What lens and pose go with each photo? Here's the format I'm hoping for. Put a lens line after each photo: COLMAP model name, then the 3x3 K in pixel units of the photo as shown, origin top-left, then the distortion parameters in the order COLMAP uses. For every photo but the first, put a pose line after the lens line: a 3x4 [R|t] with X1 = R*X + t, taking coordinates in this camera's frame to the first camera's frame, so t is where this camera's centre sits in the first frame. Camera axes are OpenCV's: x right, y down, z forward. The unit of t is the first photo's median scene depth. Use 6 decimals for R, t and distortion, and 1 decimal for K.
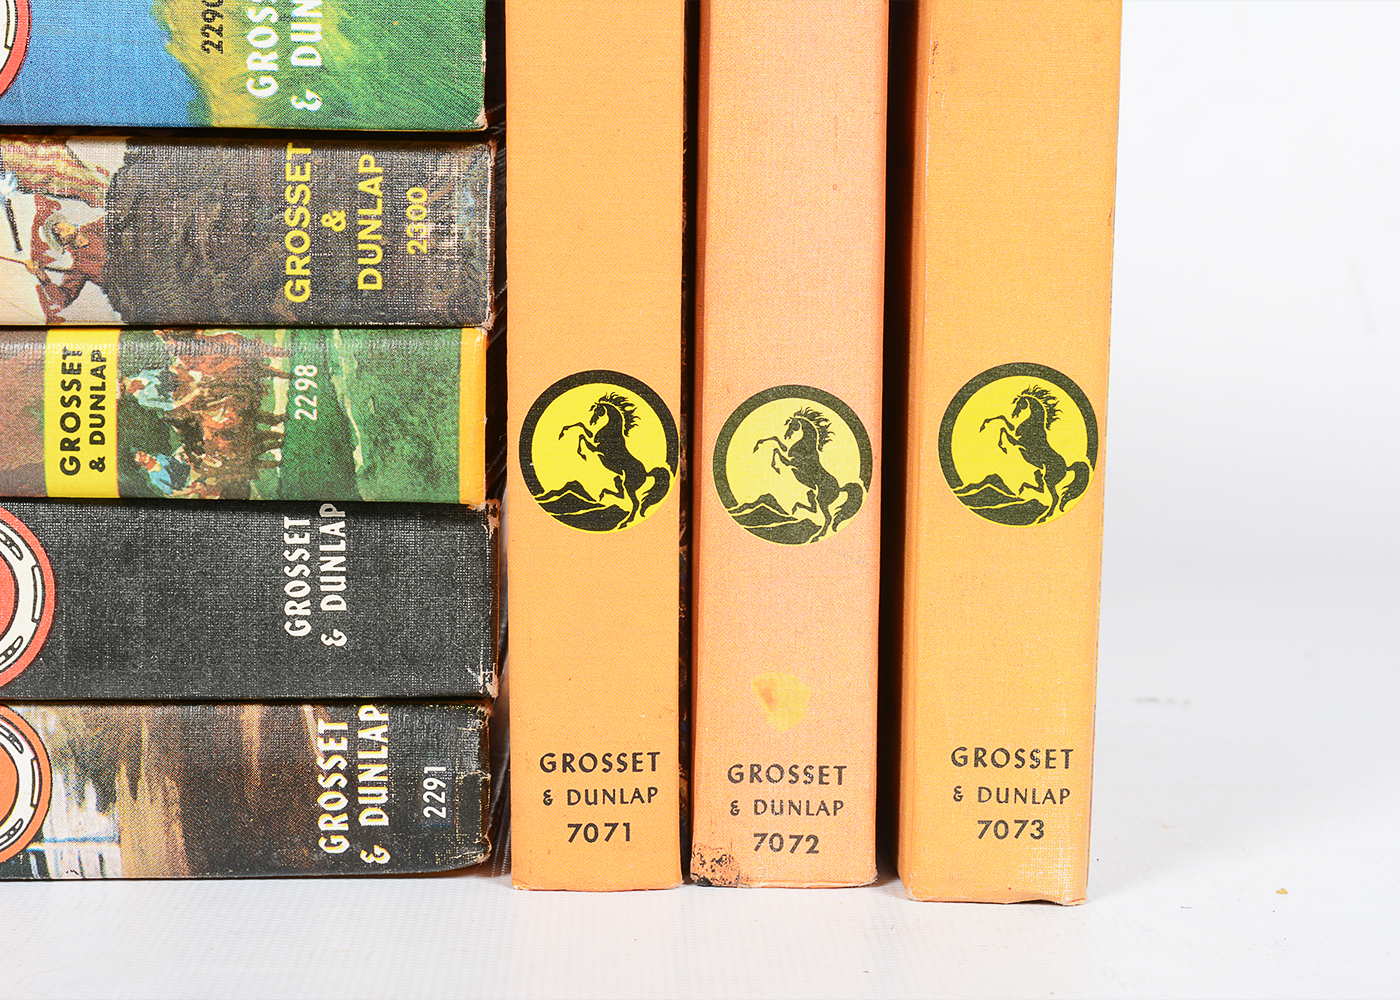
lens RADIAL K [[3052.3, 0, 701.7], [0, 3052.3, 506.7], [0, 0, 1]] dist [0.038899, 0.000000]
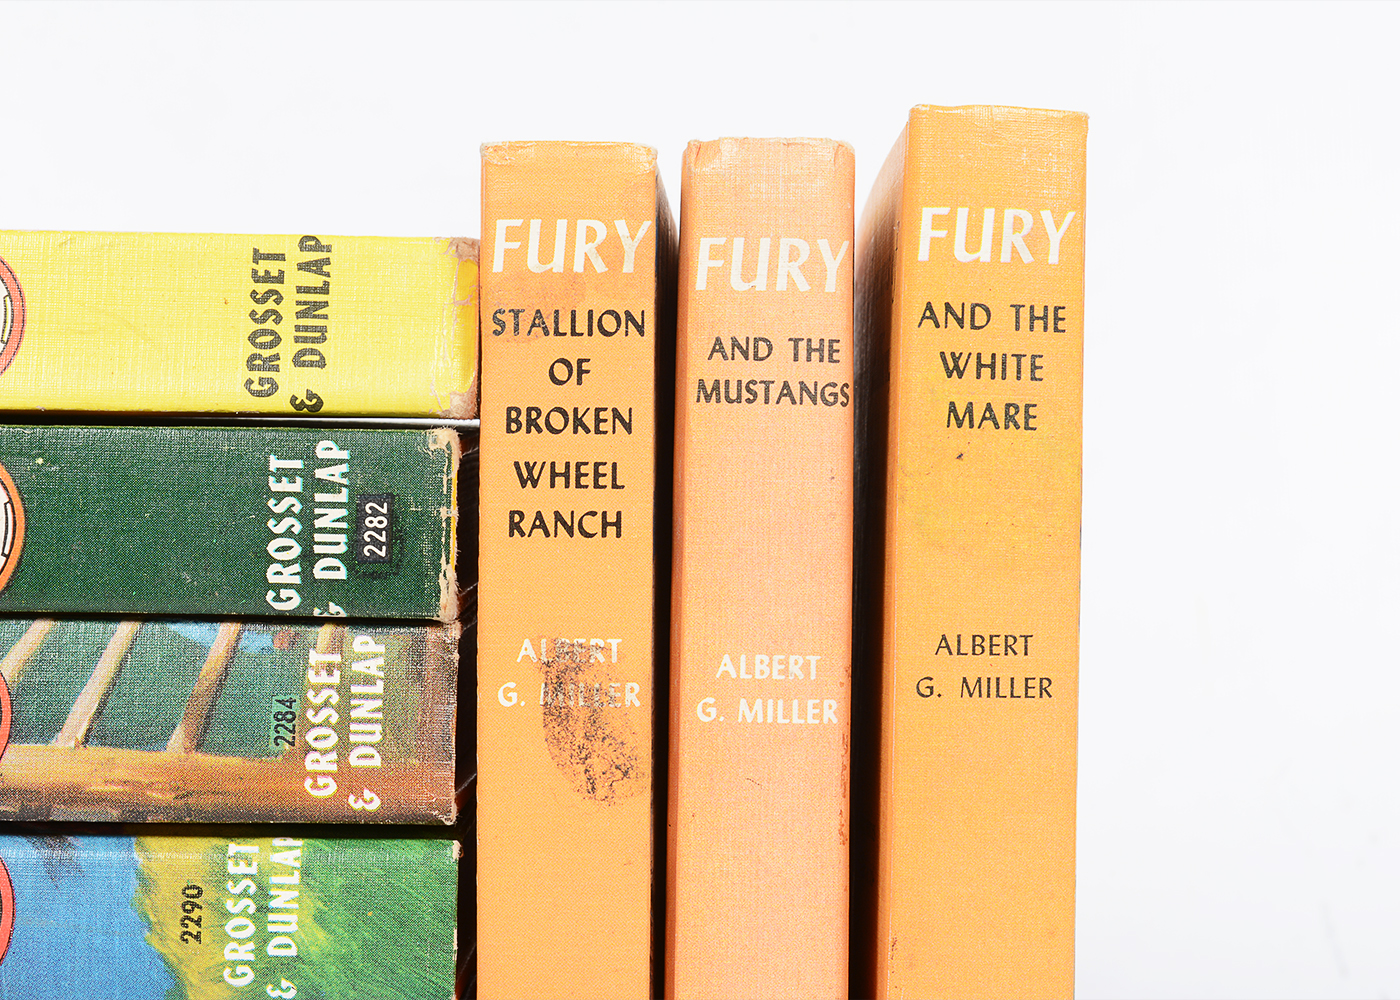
lens RADIAL K [[3052.3, 0, 690.0], [0, 3052.3, 494.7], [0, 0, 1]] dist [0.038899, 0.000000]
pose [[0.999983, -0.000339, 0.005792, 0.001720], [0.001162, 0.989780, -0.142601, -0.150808], [-0.005685, 0.142605, 0.989763, -0.038694]]
